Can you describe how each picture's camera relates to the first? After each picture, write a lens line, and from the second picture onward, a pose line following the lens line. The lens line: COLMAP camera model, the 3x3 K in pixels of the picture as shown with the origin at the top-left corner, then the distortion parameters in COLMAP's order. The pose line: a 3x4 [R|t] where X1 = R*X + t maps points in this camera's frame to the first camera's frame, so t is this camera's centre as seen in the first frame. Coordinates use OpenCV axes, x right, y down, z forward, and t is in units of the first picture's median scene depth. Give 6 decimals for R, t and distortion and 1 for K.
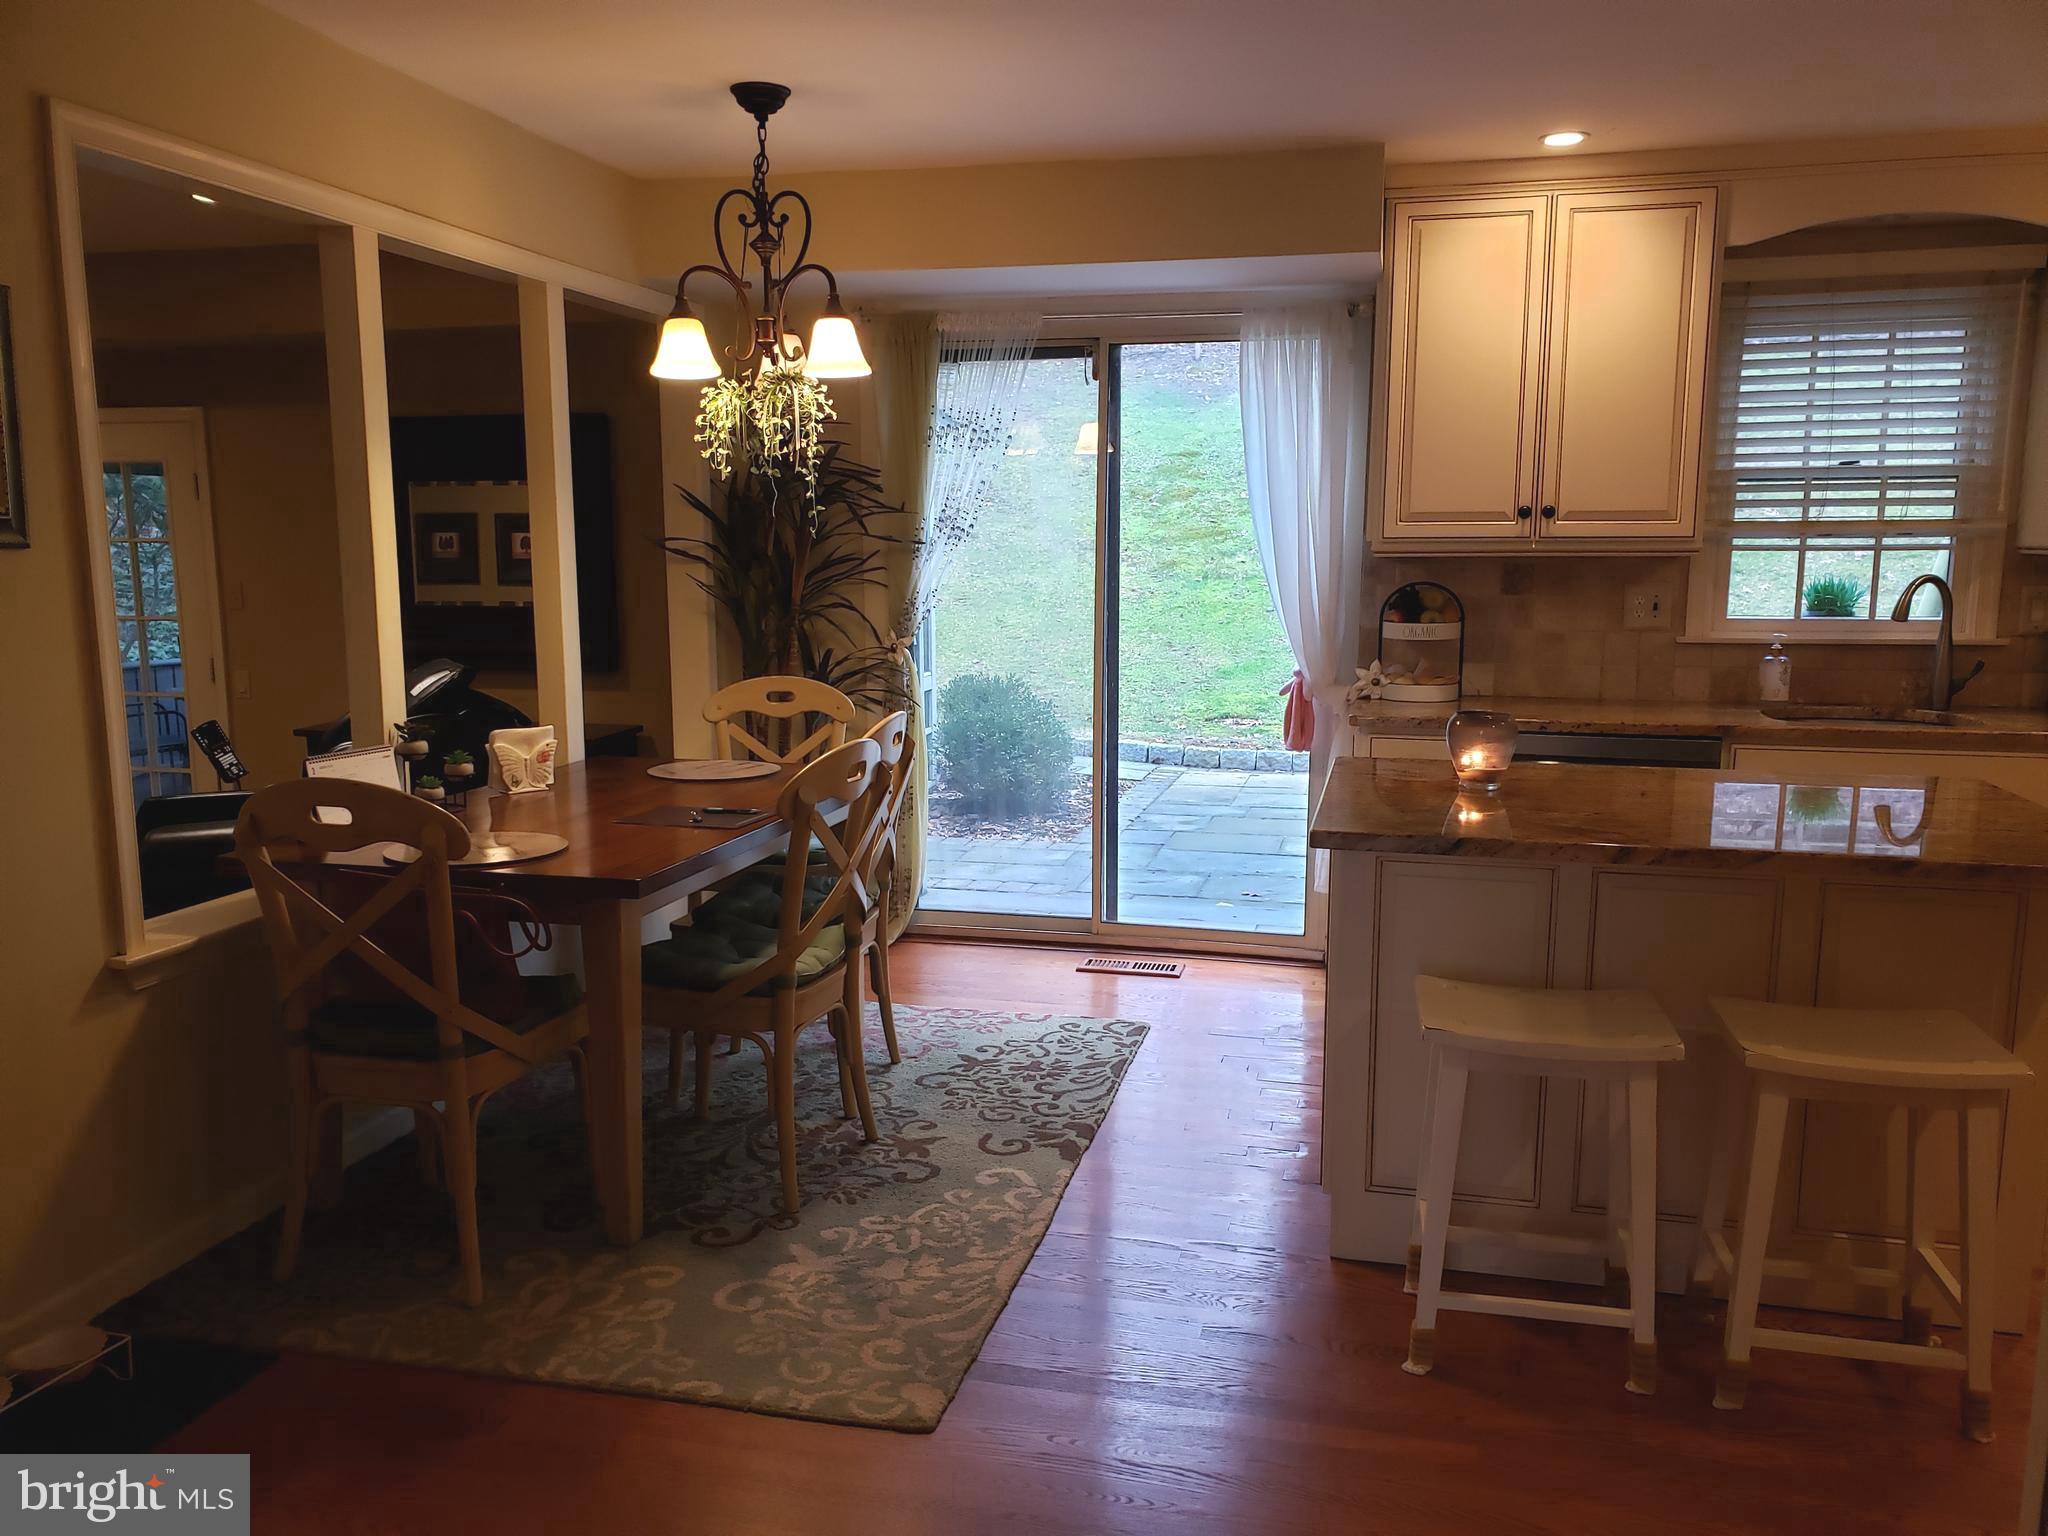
lens RADIAL K [[1576.6, 0, 1040.5], [0, 1576.6, 769.3], [0, 0, 1]] dist [0.053338, -0.047660]
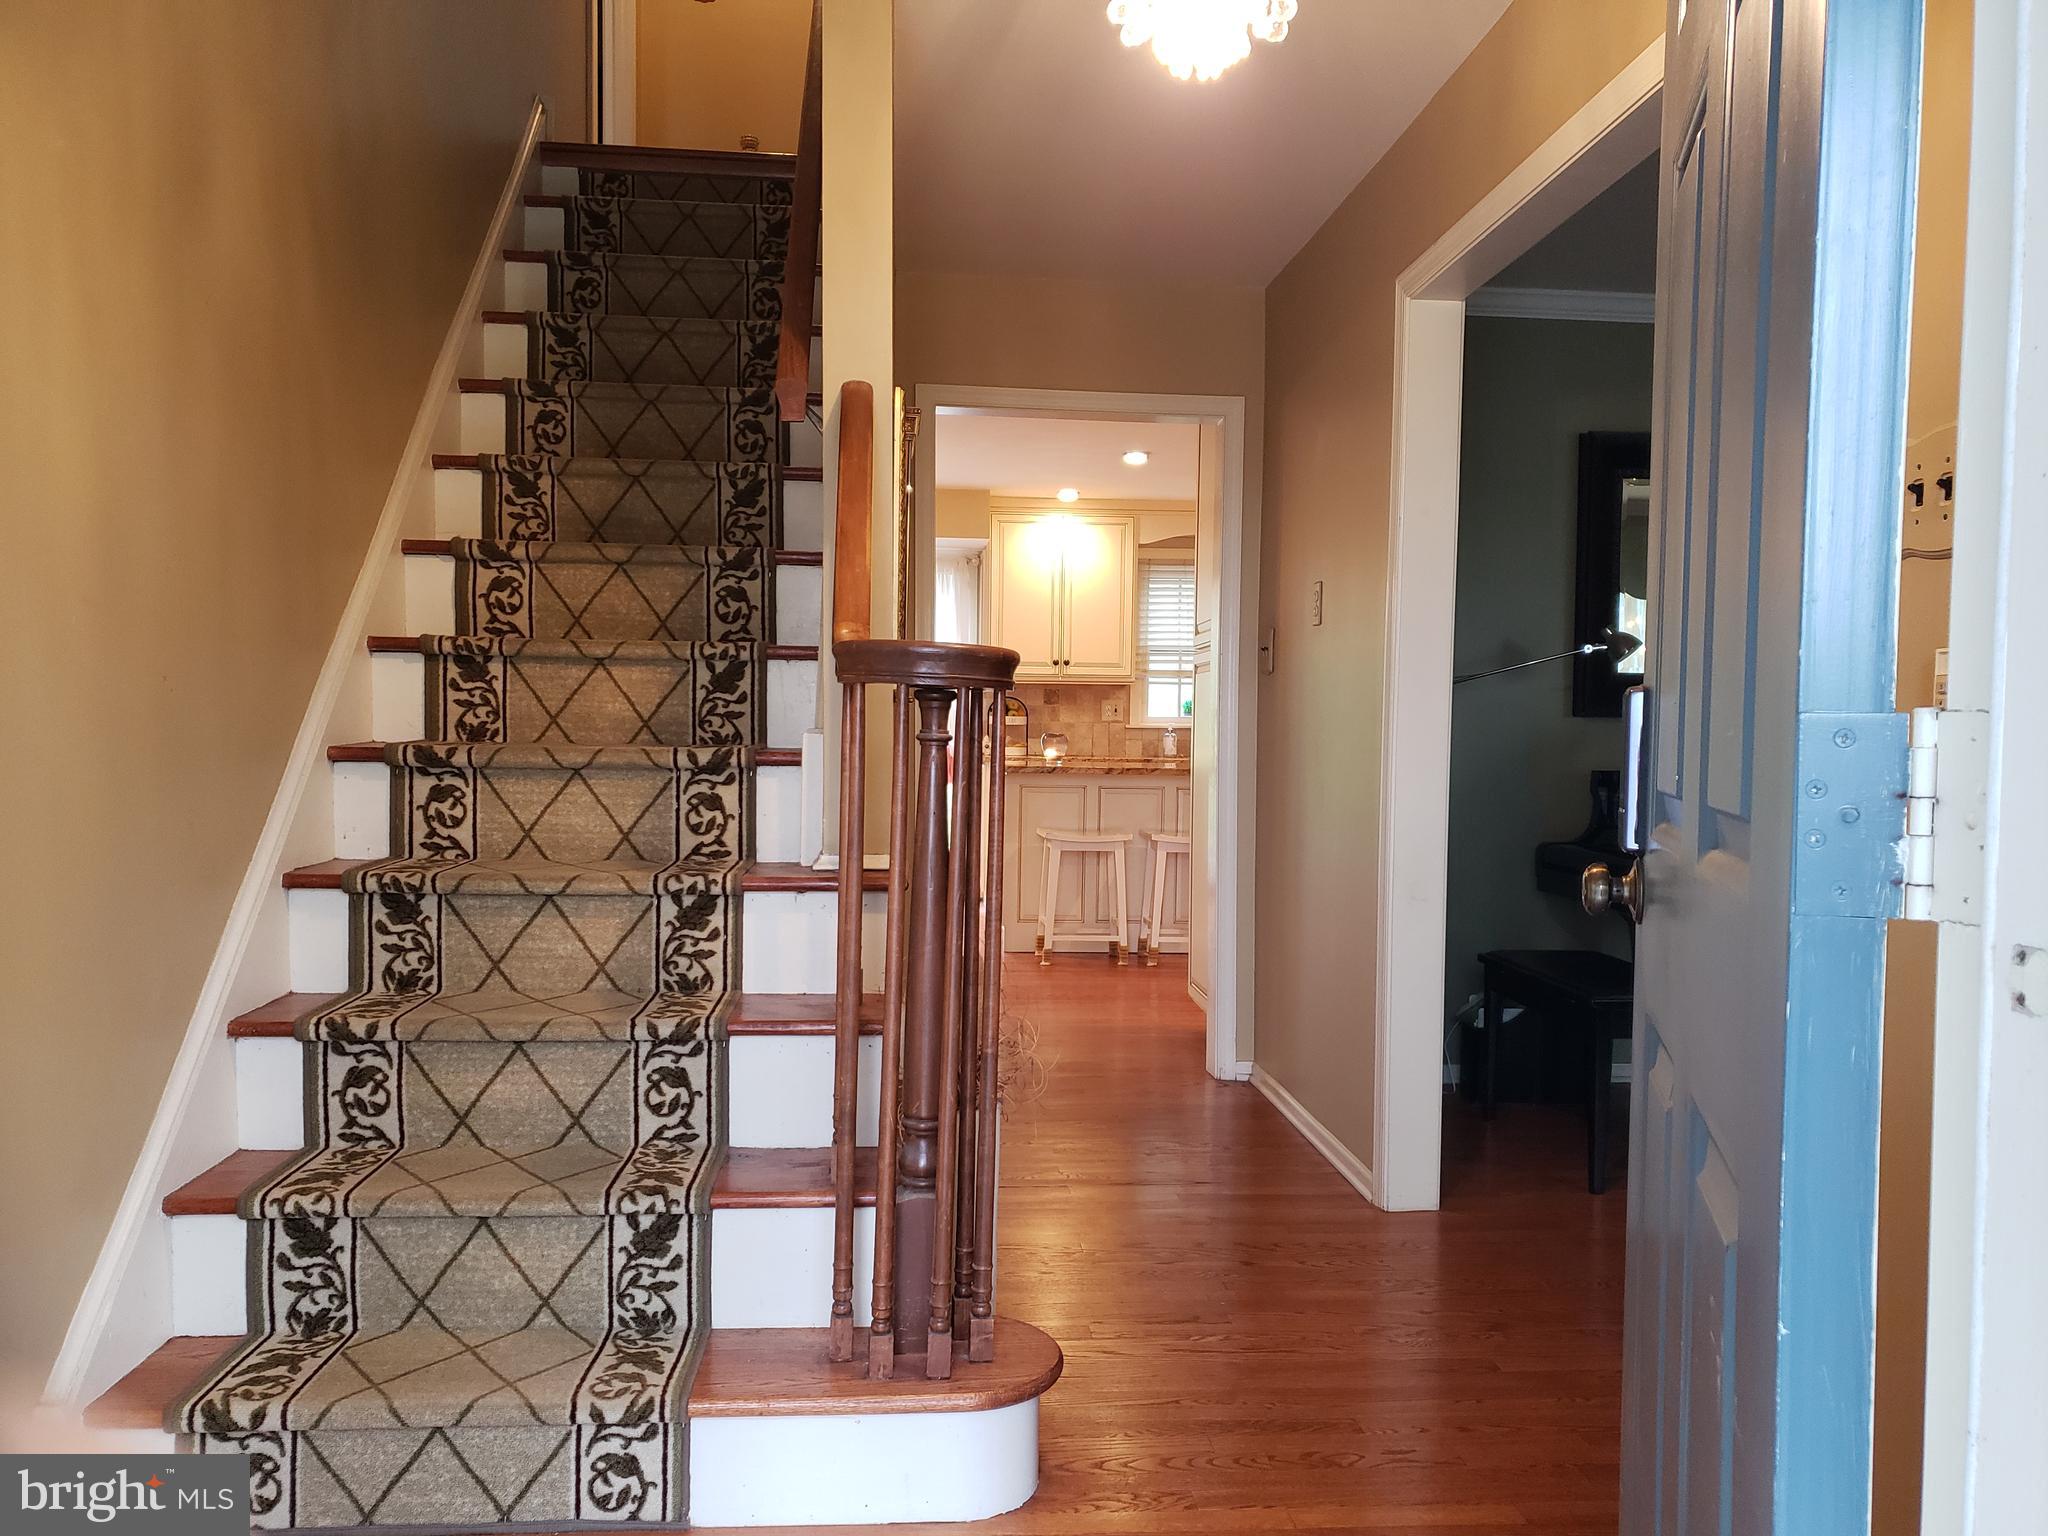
lens RADIAL K [[1576.6, 0, 1021.2], [0, 1576.6, 776.1], [0, 0, 1]] dist [0.053338, -0.047660]
pose [[0.952102, -0.000475, 0.305782, -0.359526], [0.034061, 0.993940, -0.104512, 0.194701], [-0.303879, 0.109921, 0.946348, -0.900145]]
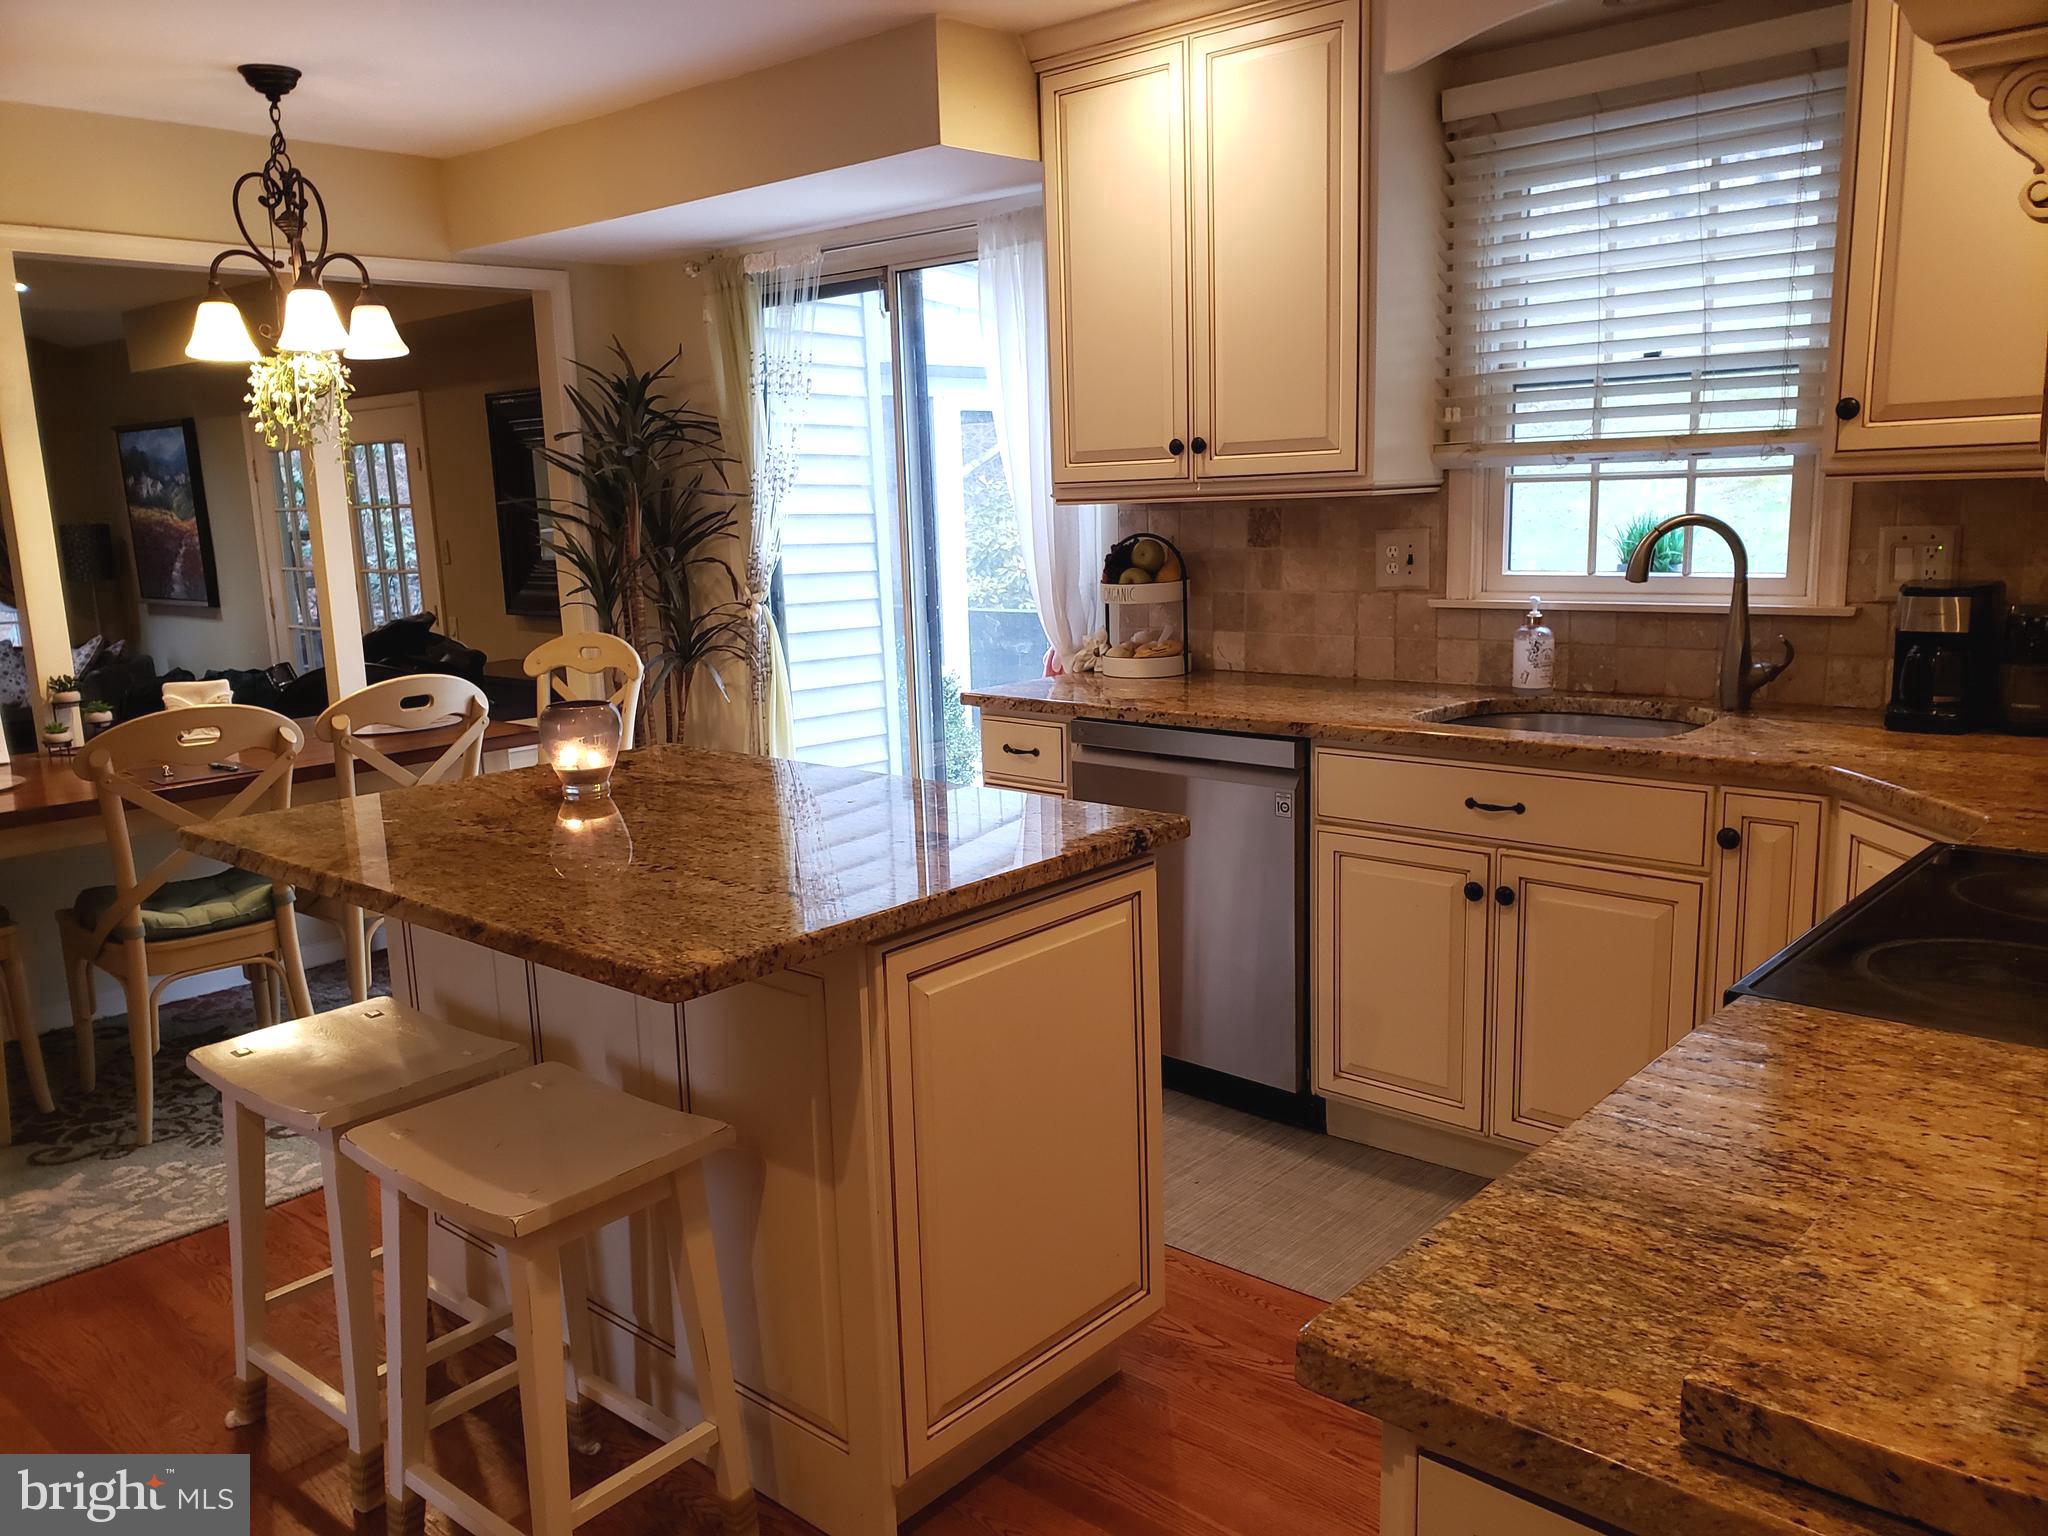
lens RADIAL K [[1576.6, 0, 1021.3], [0, 1576.6, 781.2], [0, 0, 1]] dist [0.053338, -0.047660]
pose [[0.878043, 0.058254, -0.475023, 0.607689], [-0.033615, 0.997620, 0.060207, -0.036143], [0.477400, -0.036897, 0.877911, 0.238509]]
